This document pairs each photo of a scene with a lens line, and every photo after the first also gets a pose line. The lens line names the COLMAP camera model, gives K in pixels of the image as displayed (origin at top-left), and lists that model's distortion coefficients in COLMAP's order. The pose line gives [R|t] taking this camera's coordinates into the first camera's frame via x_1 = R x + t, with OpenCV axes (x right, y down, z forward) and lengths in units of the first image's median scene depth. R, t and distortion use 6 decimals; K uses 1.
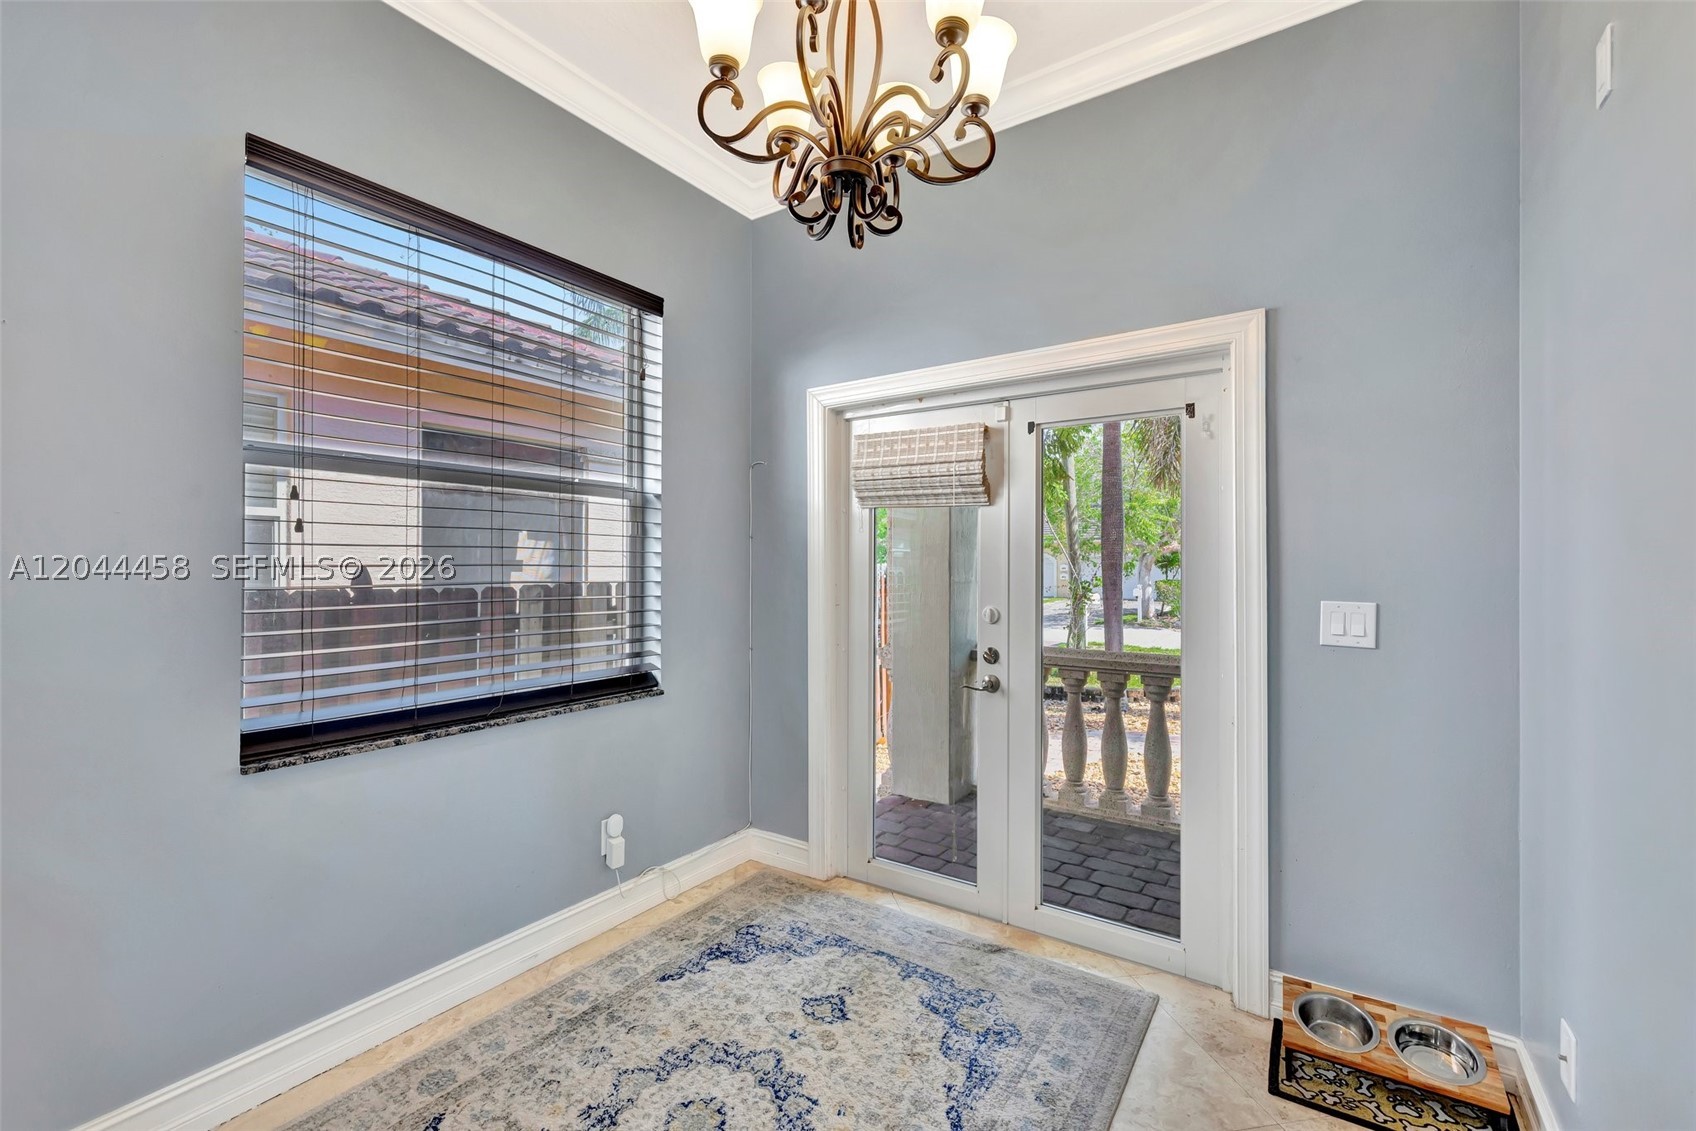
lens RADIAL K [[716.1, 0, 852.2], [0, 716.1, 559.5], [0, 0, 1]] dist [0.006933, -0.000925]
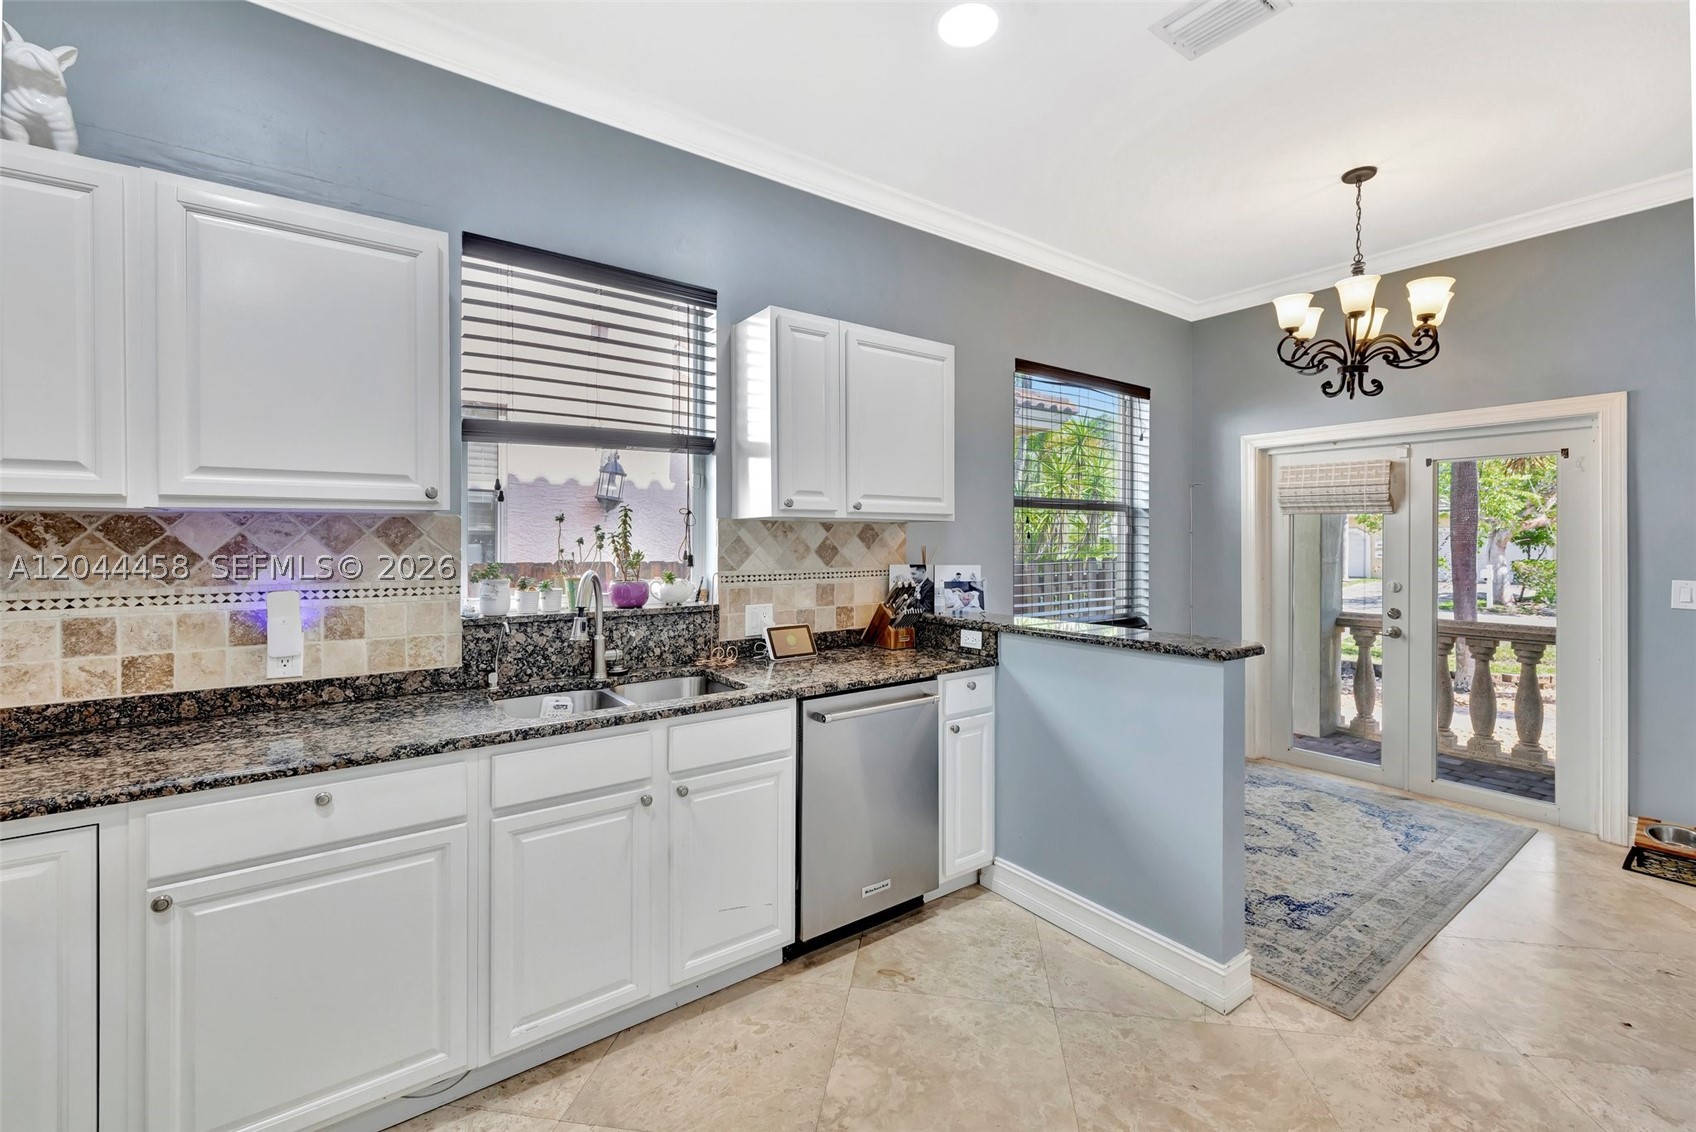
lens RADIAL K [[716.1, 0, 846.9], [0, 716.1, 540.5], [0, 0, 1]] dist [0.006933, -0.000925]
pose [[0.941688, -0.000808, -0.336487, -0.384885], [0.003541, 0.999966, 0.007508, -0.035289], [0.336470, -0.008262, 0.941658, -0.816662]]
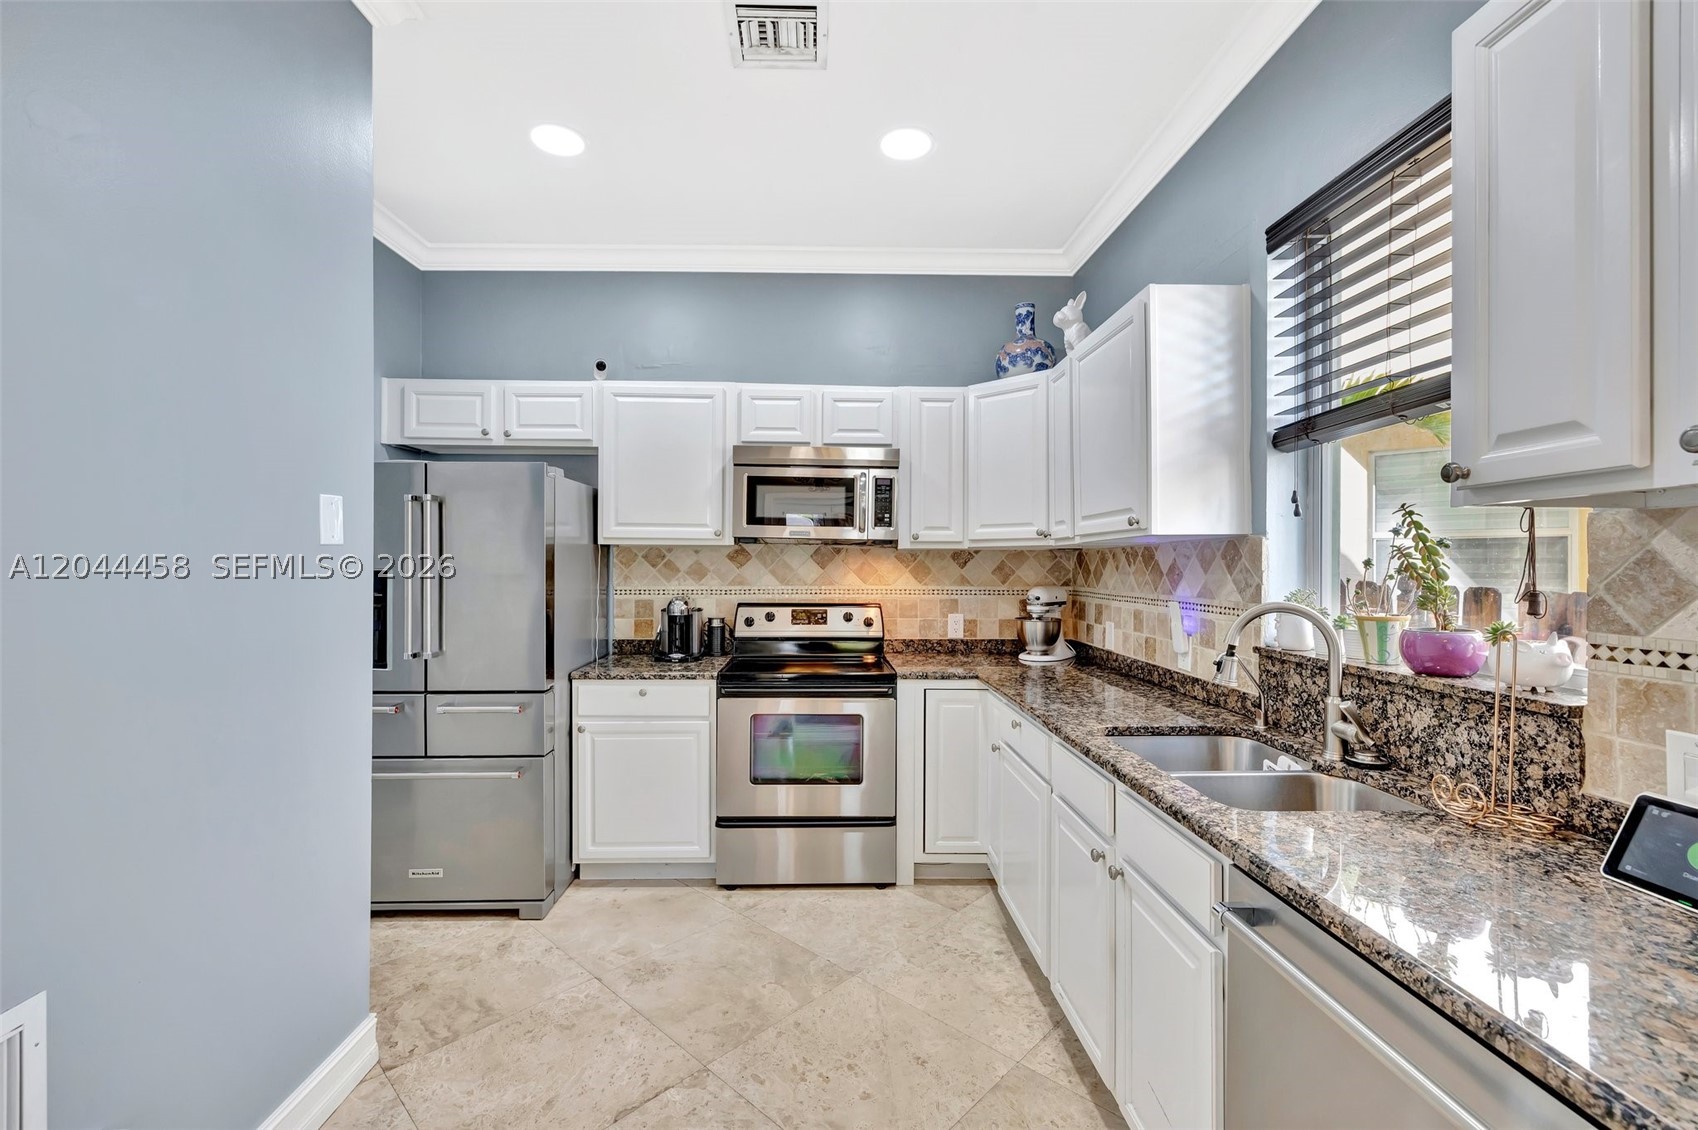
lens RADIAL K [[716.9, 0, 835.6], [0, 716.9, 562.9], [0, 0, 1]] dist [0.006933, -0.000925]
pose [[-0.813464, -0.003875, -0.581602, -0.252673], [0.001277, 0.999963, -0.008449, -0.023798], [0.581614, -0.007616, -0.813429, 0.211380]]
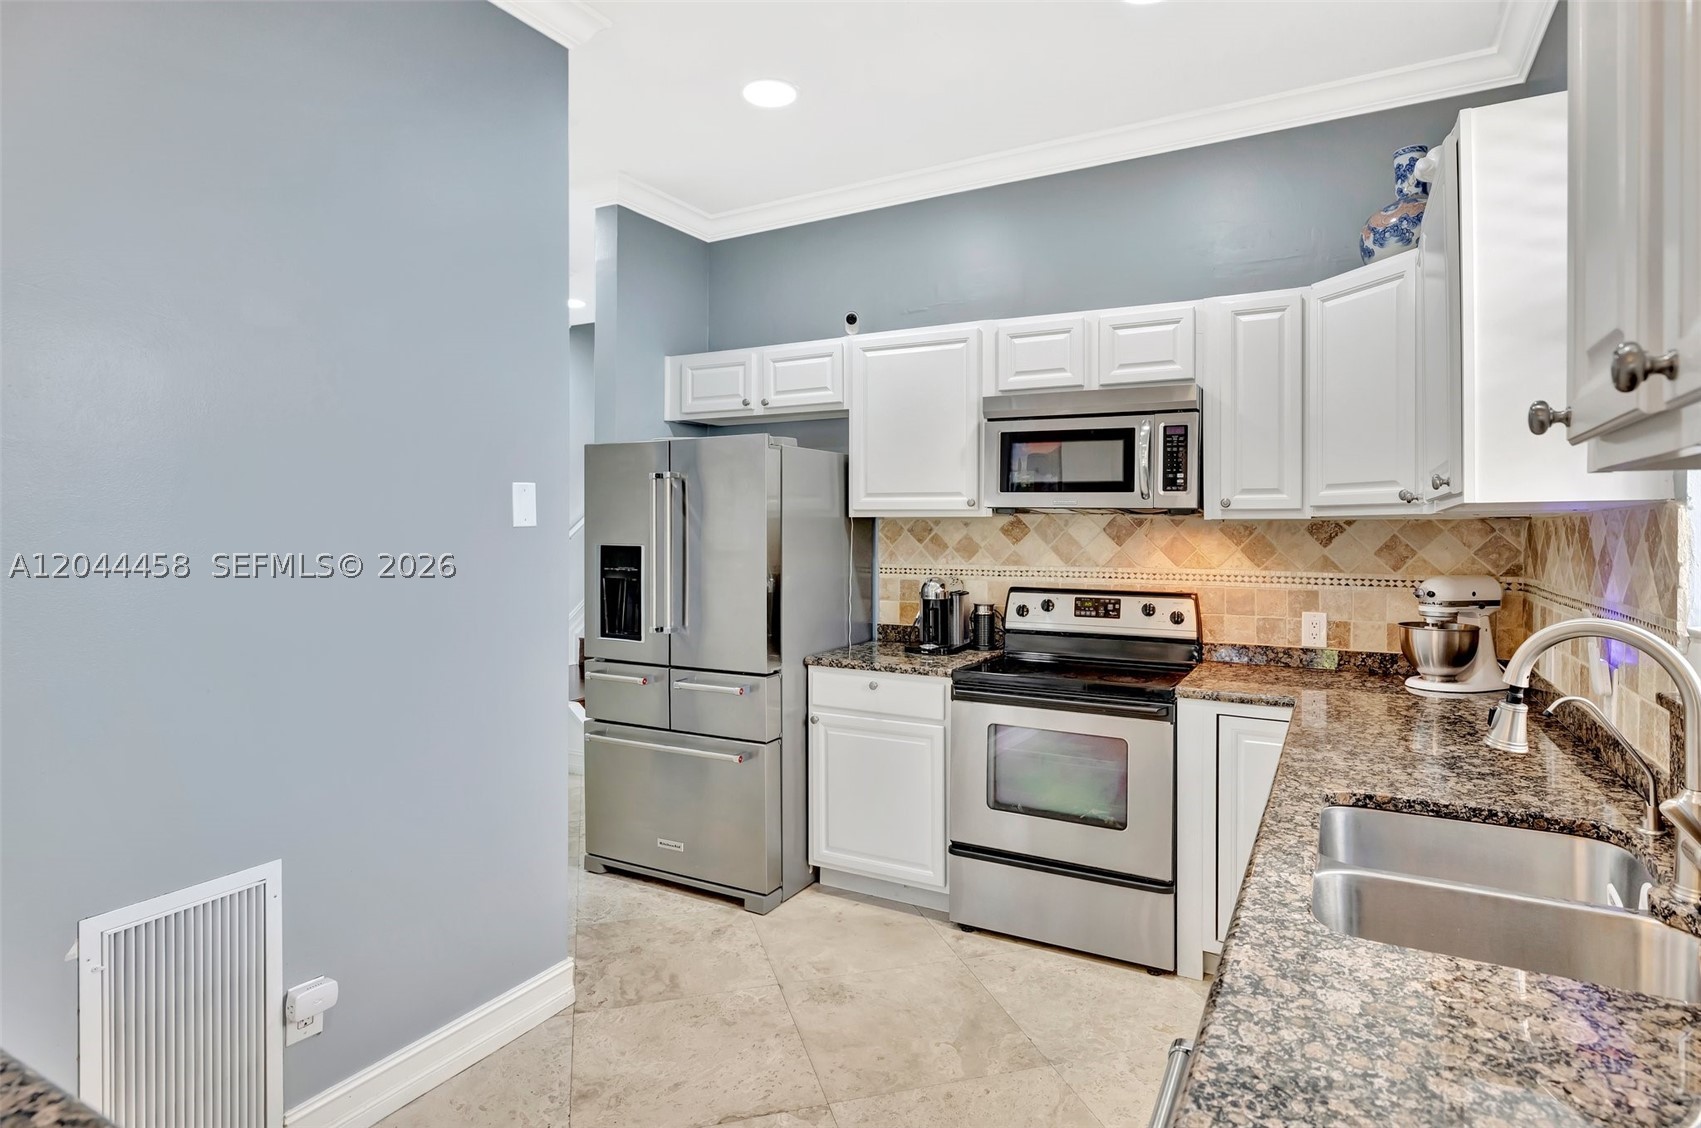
lens RADIAL K [[903.7, 0, 852.9], [0, 903.7, 528.2], [0, 0, 1]] dist [0.002899, 0.000355]
pose [[-0.995725, -0.001895, -0.092348, -0.523063], [-0.001072, 0.999959, -0.008965, -0.037867], [0.092361, -0.008828, -0.995686, 0.369748]]
